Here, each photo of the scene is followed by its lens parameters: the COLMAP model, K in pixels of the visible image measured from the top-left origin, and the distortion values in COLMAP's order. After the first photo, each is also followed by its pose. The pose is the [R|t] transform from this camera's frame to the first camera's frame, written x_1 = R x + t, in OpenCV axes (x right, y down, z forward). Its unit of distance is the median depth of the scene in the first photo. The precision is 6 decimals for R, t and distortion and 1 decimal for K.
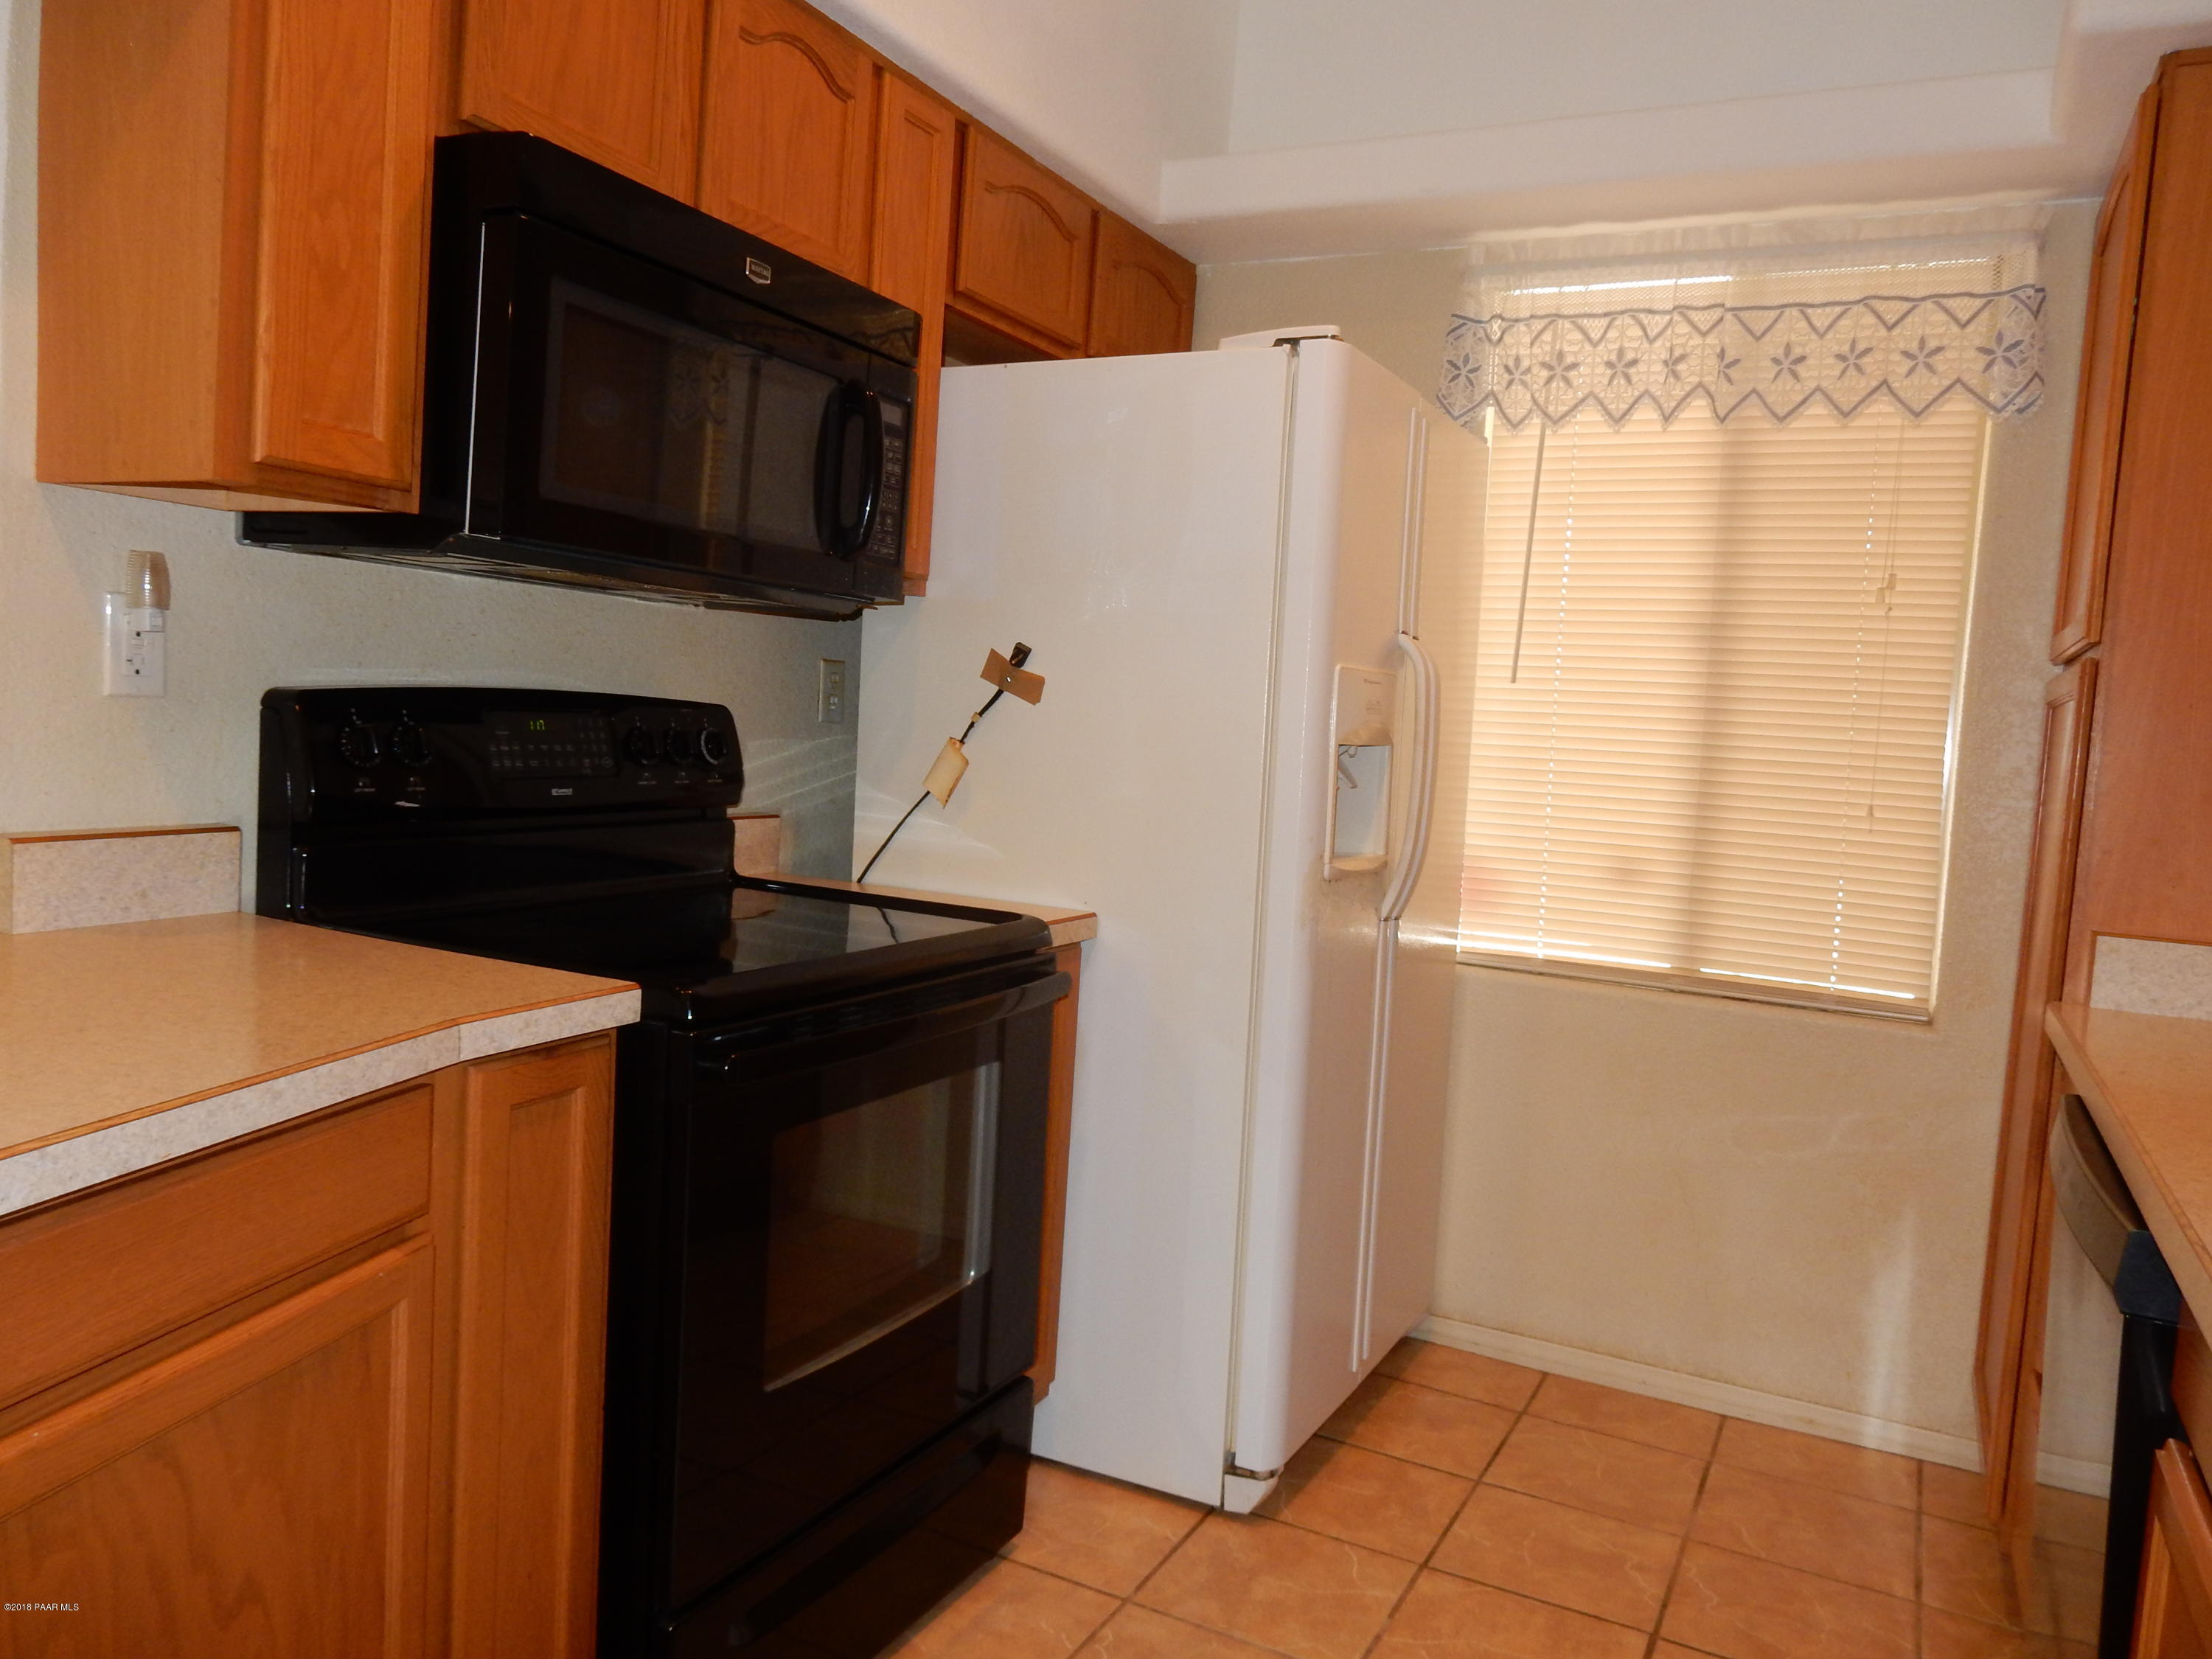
lens RADIAL K [[1621.6, 0, 1095.4], [0, 1621.6, 828.6], [0, 0, 1]] dist [-0.003068, -0.000846]
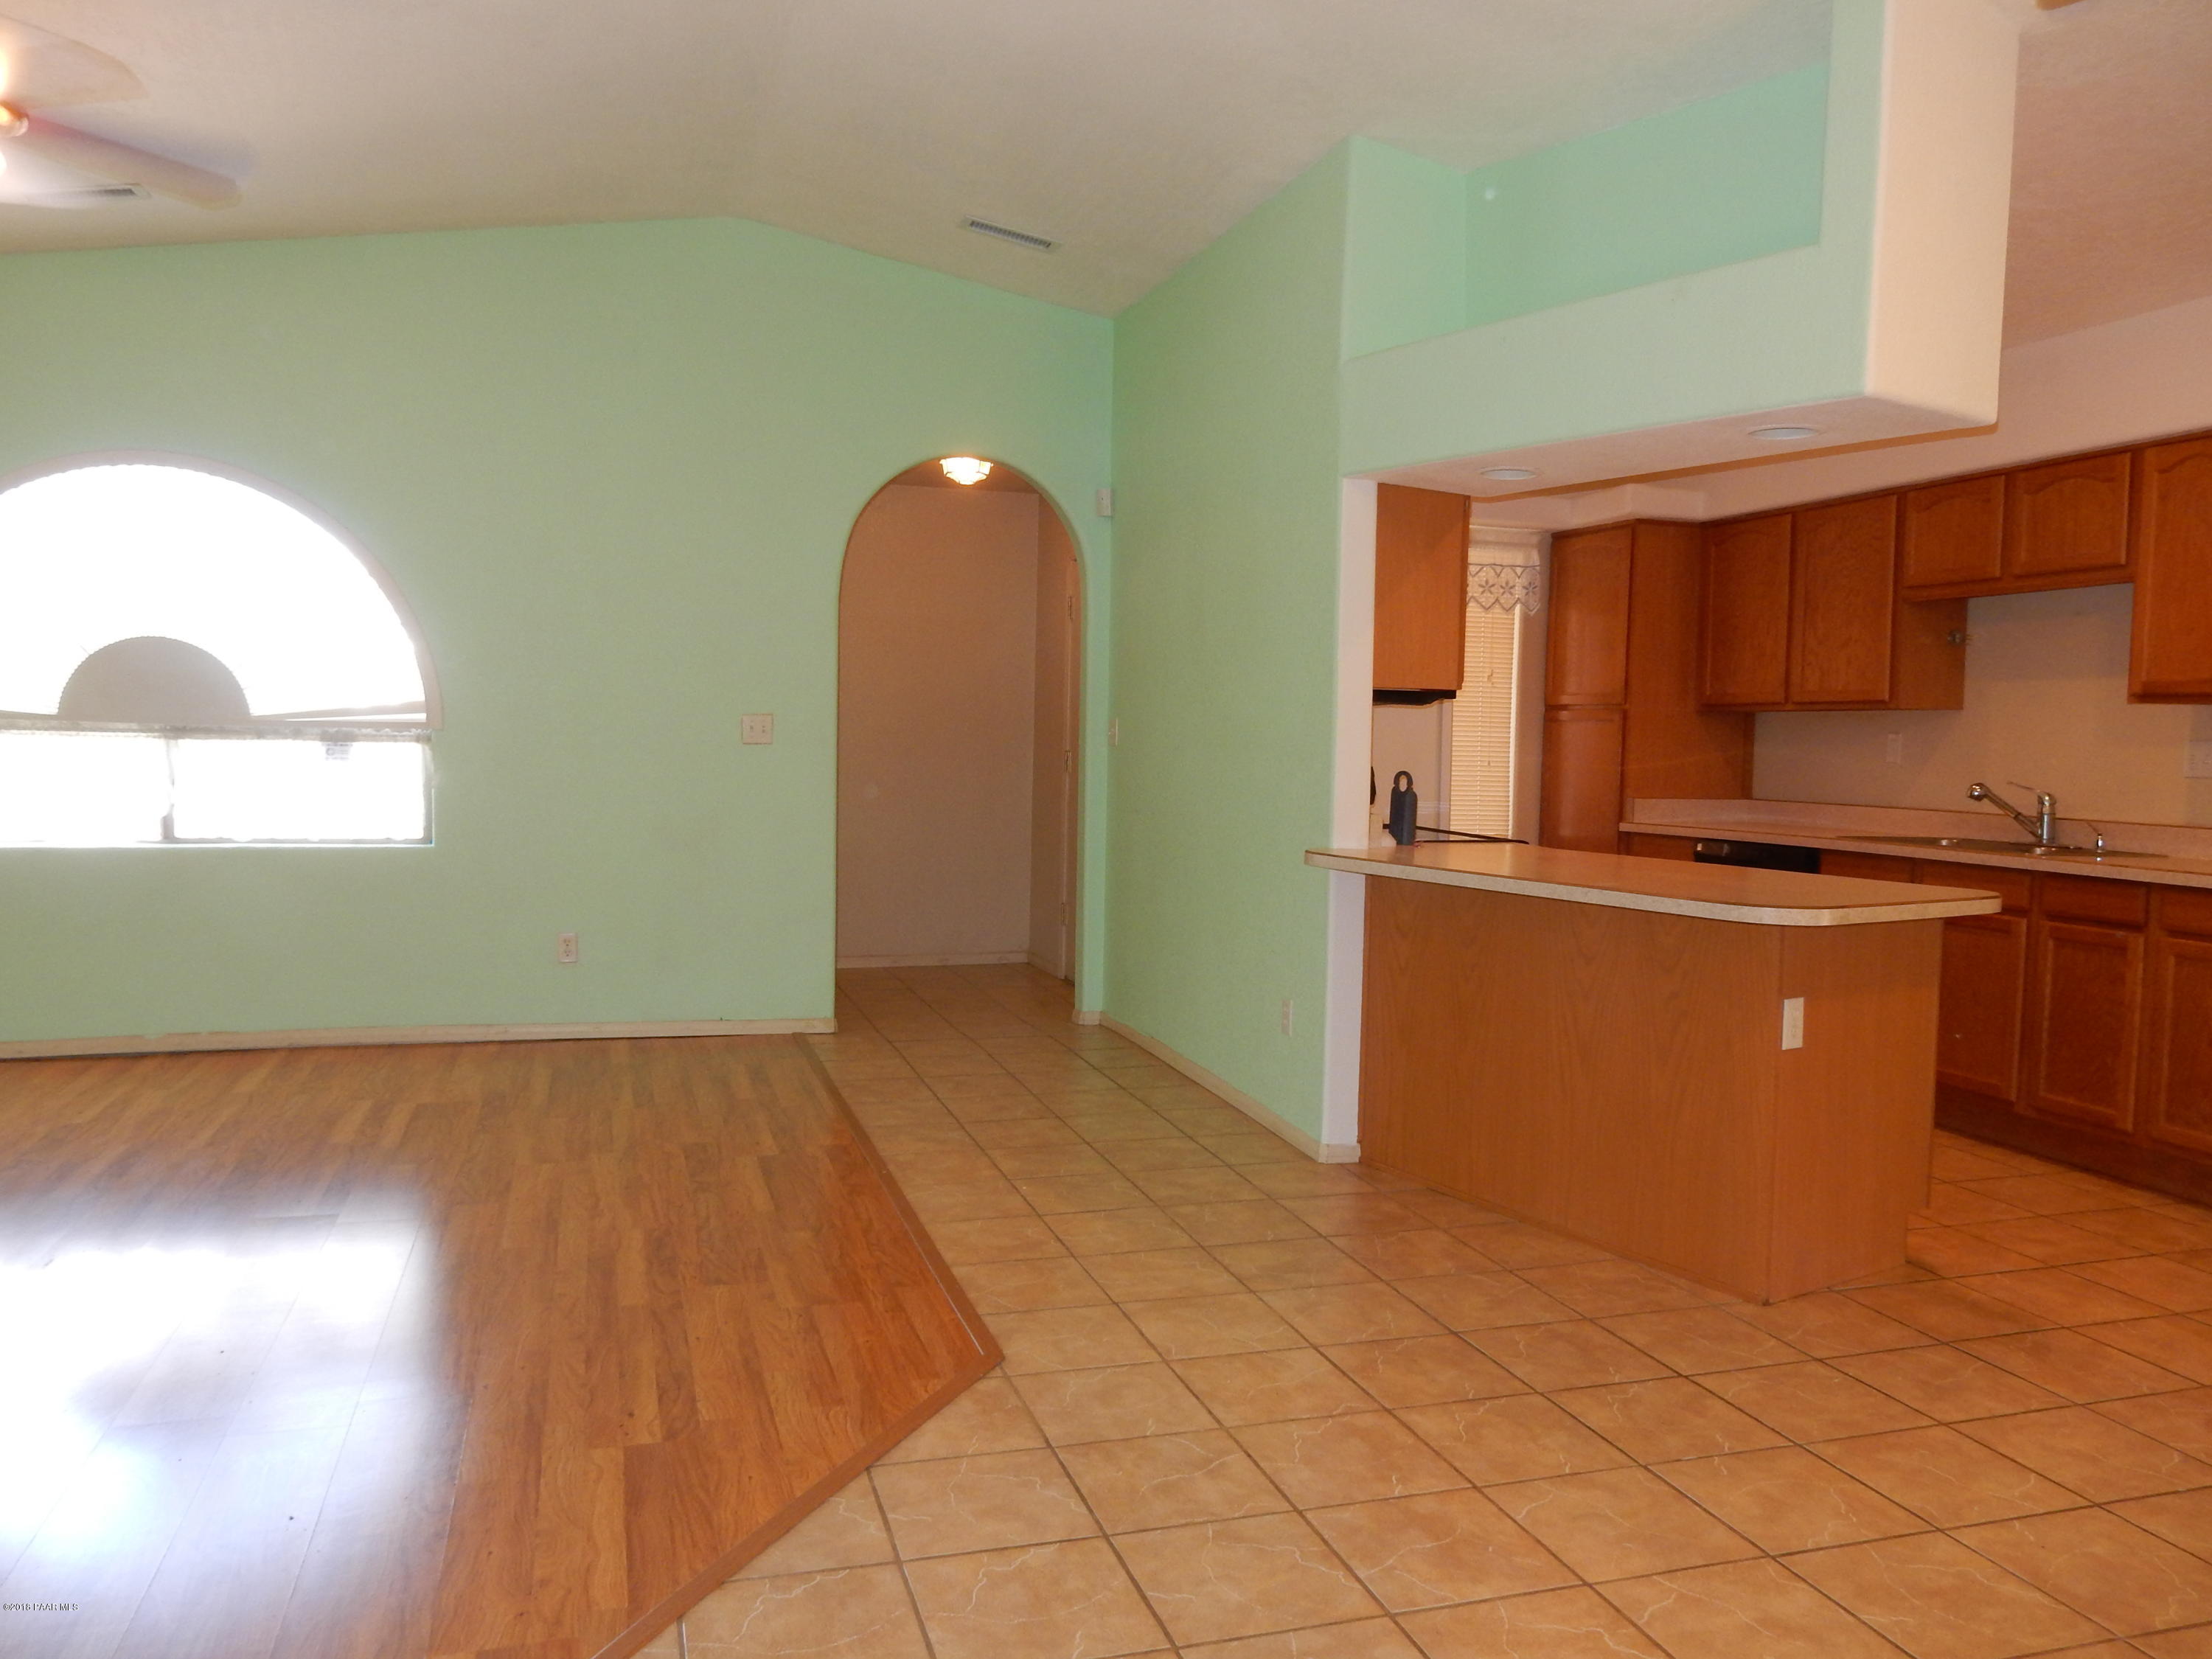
lens RADIAL K [[1603.6, 0, 1106.0], [0, 1603.6, 829.5], [0, 0, 1]] dist [-0.000968, 0.001759]
pose [[0.718607, -0.090802, 0.689463, -1.796973], [0.069748, 0.995850, 0.058457, -0.100691], [-0.691910, 0.006082, 0.721958, -0.424012]]
